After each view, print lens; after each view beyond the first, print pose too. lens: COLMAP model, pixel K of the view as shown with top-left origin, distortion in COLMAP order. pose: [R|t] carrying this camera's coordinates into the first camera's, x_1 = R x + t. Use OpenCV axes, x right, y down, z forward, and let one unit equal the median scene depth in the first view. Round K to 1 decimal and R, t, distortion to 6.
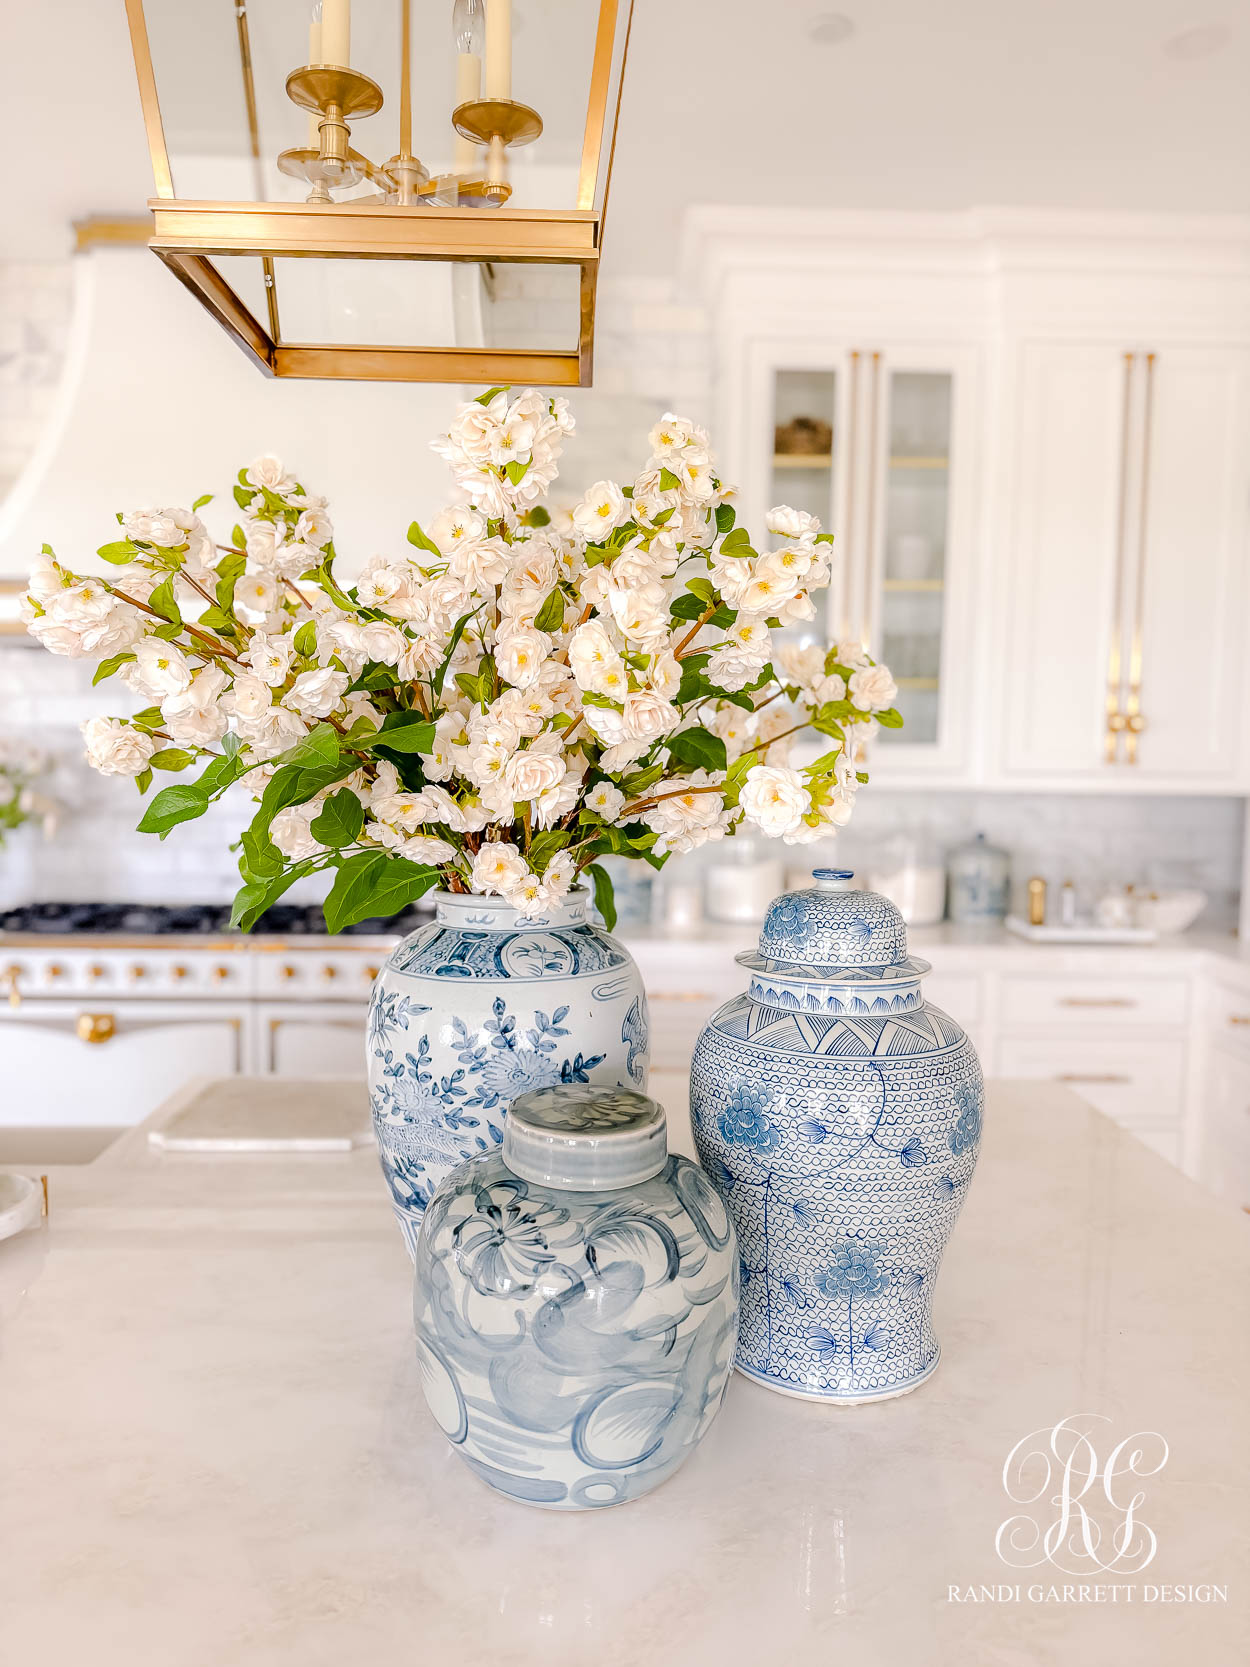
lens RADIAL K [[1182.5, 0, 625.0], [0, 1182.5, 833.5], [0, 0, 1]] dist [0.180848, -0.424765]
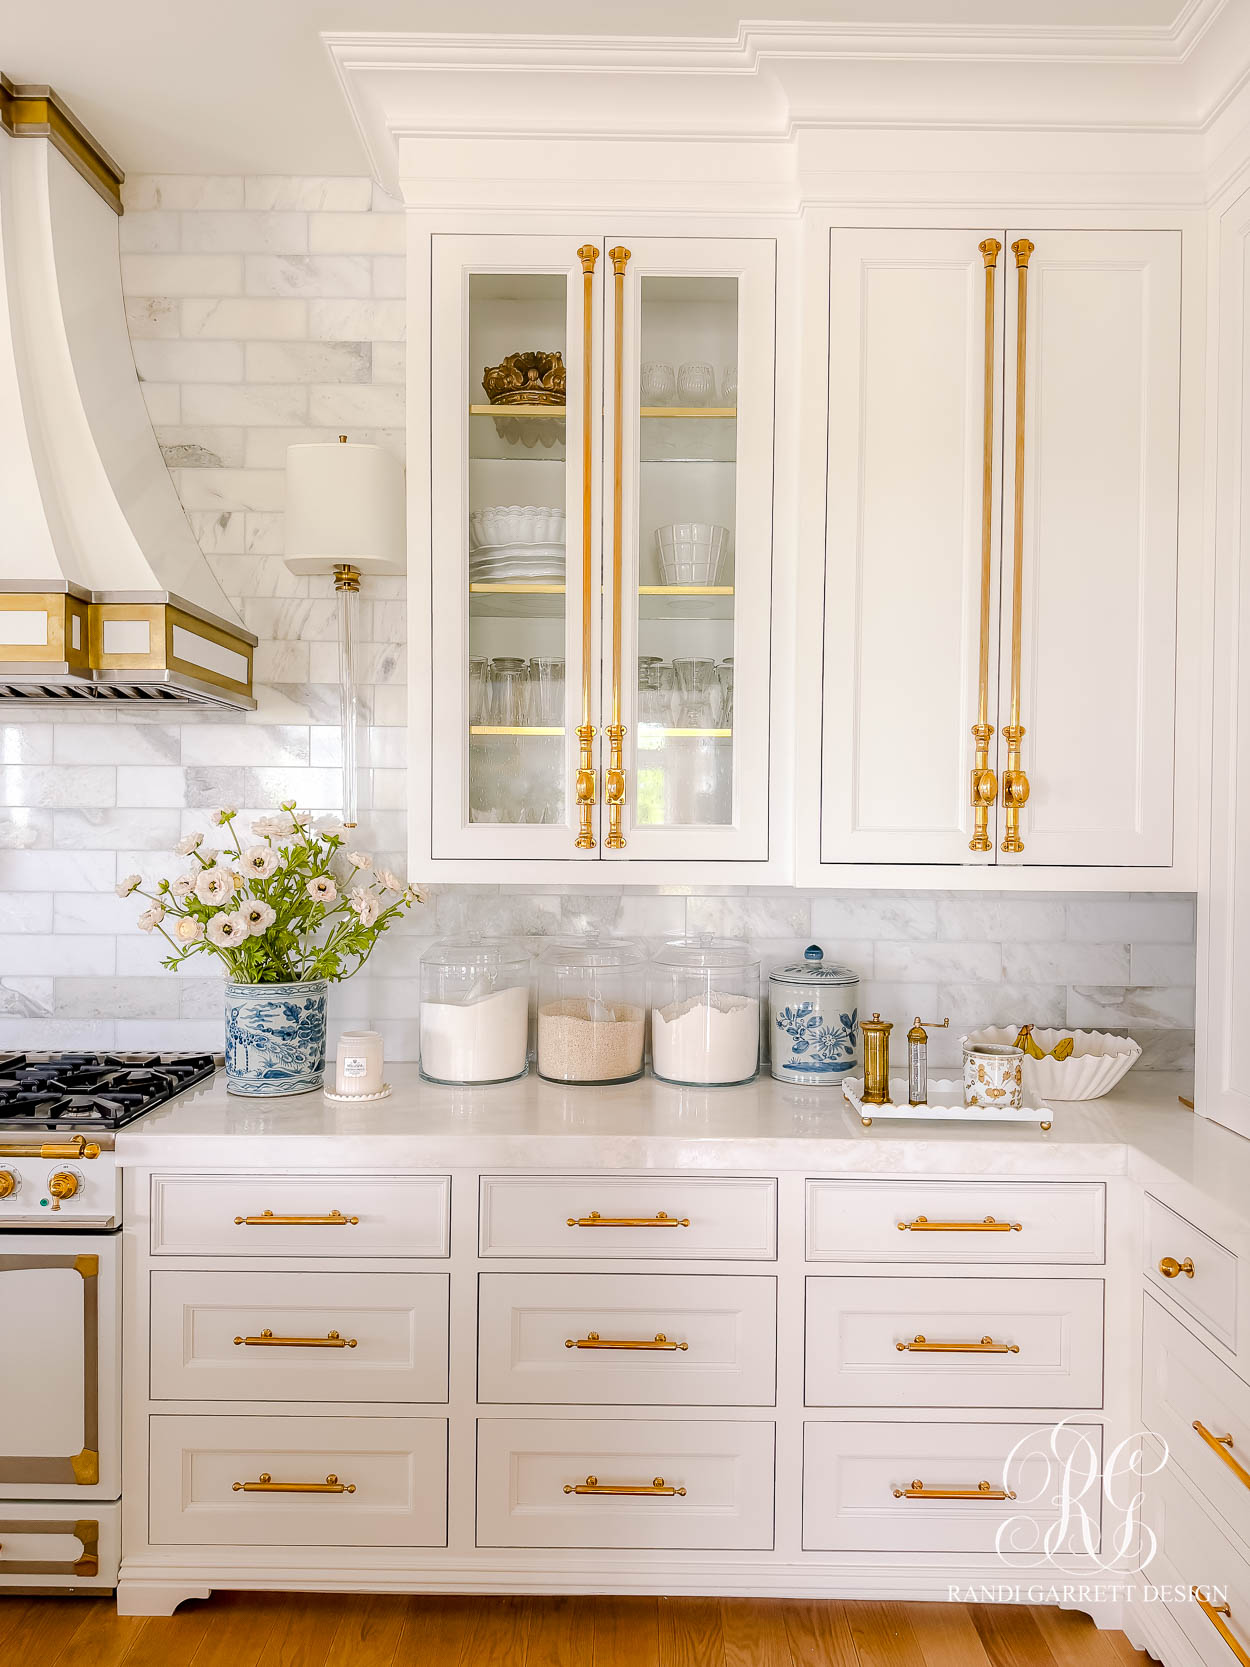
lens RADIAL K [[1182.5, 0, 625.0], [0, 1182.5, 833.5], [0, 0, 1]] dist [0.180848, -0.424765]
pose [[0.999841, -0.005452, -0.016951, 0.219232], [0.004265, 0.997590, -0.069258, -0.021491], [0.017288, 0.069175, 0.997455, 0.336836]]
